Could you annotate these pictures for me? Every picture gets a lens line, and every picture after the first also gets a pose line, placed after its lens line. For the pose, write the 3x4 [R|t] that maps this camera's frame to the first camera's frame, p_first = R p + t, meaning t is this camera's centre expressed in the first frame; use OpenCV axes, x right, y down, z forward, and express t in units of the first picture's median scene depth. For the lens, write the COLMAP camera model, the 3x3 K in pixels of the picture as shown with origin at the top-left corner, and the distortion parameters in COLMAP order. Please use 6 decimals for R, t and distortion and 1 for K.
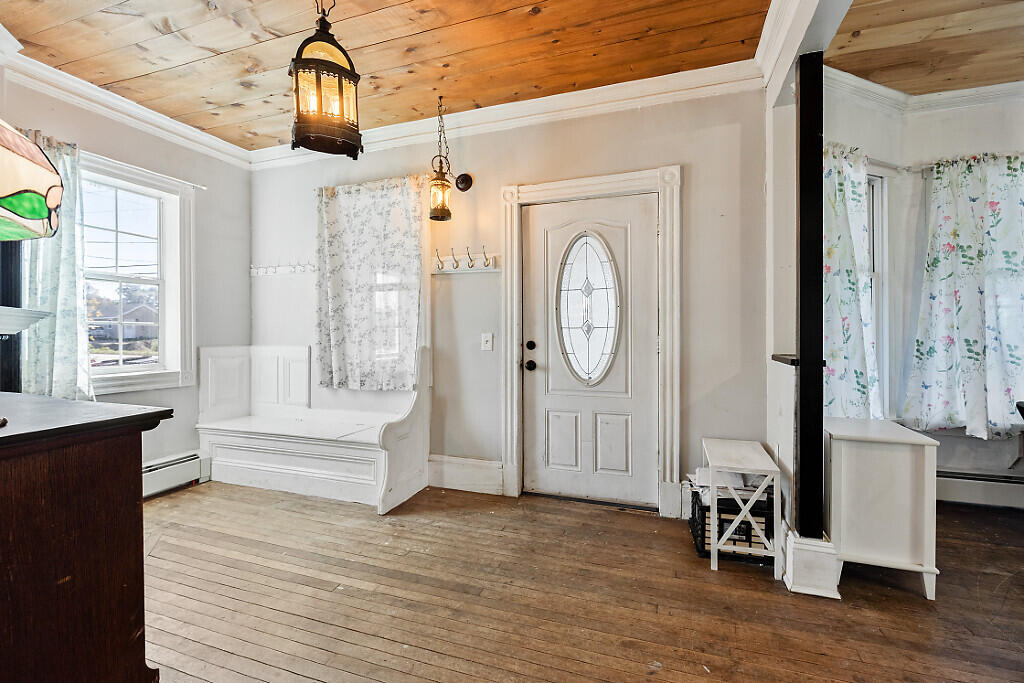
lens RADIAL K [[463.8, 0, 504.0], [0, 463.8, 331.2], [0, 0, 1]] dist [-0.005787, 0.000507]
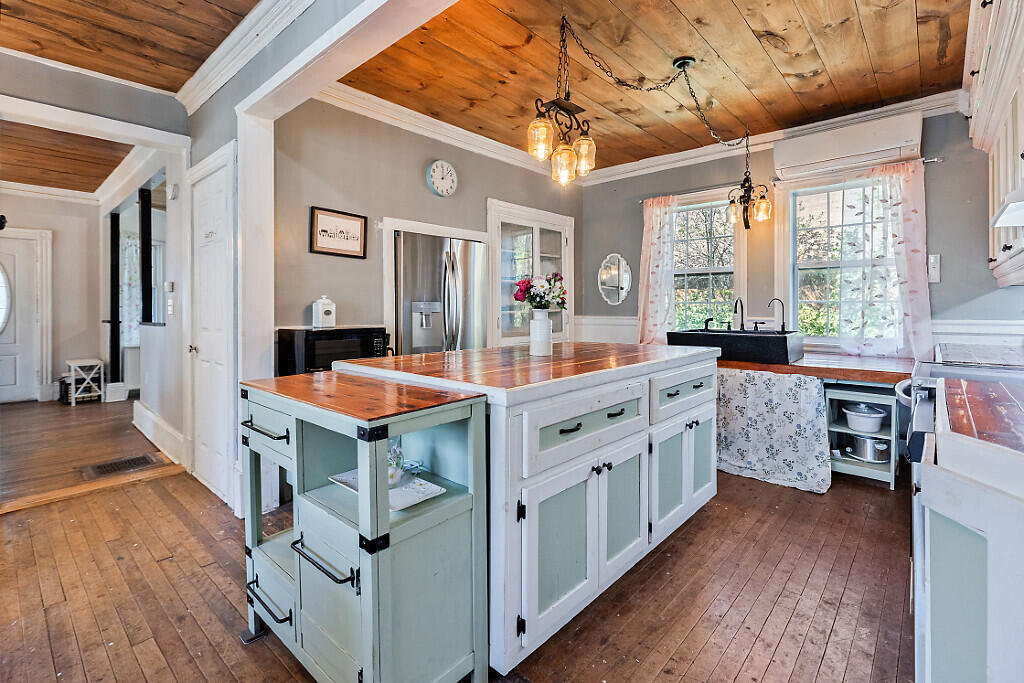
lens RADIAL K [[470.5, 0, 500.3], [0, 470.5, 310.6], [0, 0, 1]] dist [0.000686, -0.002928]
pose [[0.378053, -0.001447, 0.925783, -0.729953], [-0.001641, 0.999996, 0.002233, -0.006119], [-0.925783, -0.002364, 0.378049, -1.494185]]
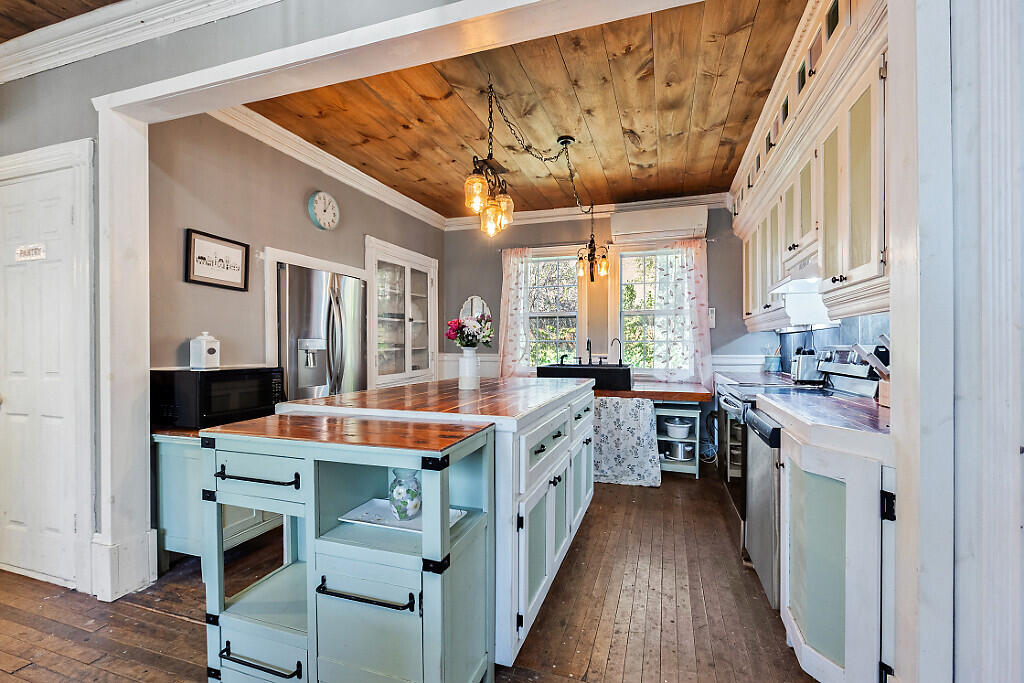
lens RADIAL K [[470.5, 0, 504.4], [0, 470.5, 348.3], [0, 0, 1]] dist [0.000686, -0.002928]
pose [[-0.029164, -0.001895, 0.999573, -0.841023], [-0.000992, 0.999998, 0.001867, -0.007439], [-0.999574, -0.000937, -0.029166, -1.293046]]
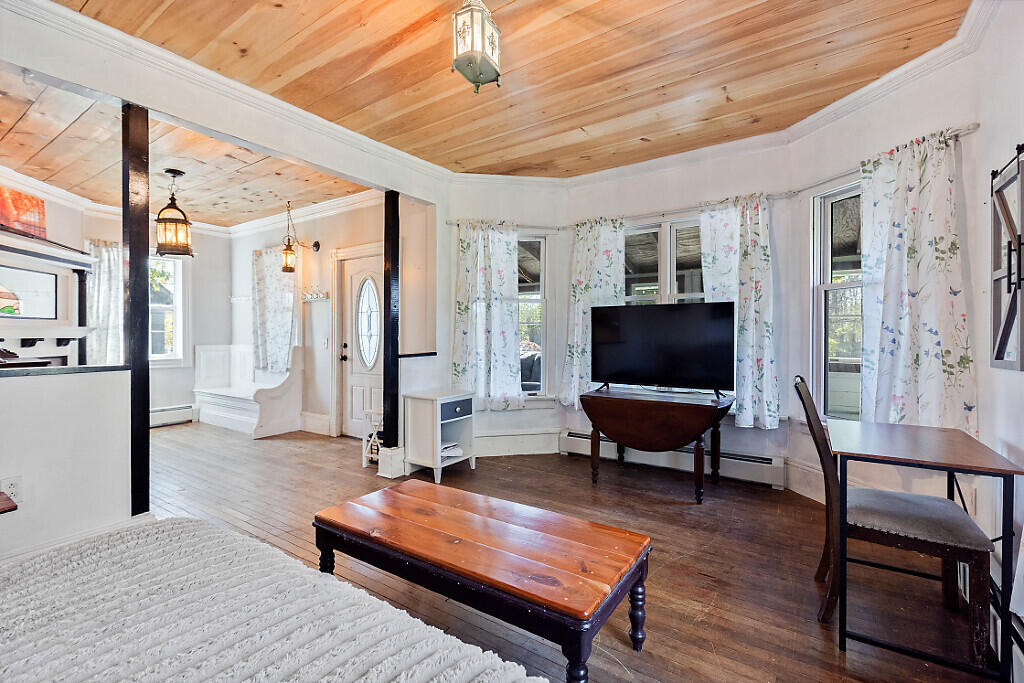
lens RADIAL K [[470.5, 0, 512.2], [0, 470.5, 335.9], [0, 0, 1]] dist [0.000686, -0.002928]
pose [[0.970158, 0.004197, -0.242437, 1.074946], [-0.002377, 0.999967, 0.007796, -0.019447], [0.242461, -0.006987, 0.970136, -0.492784]]
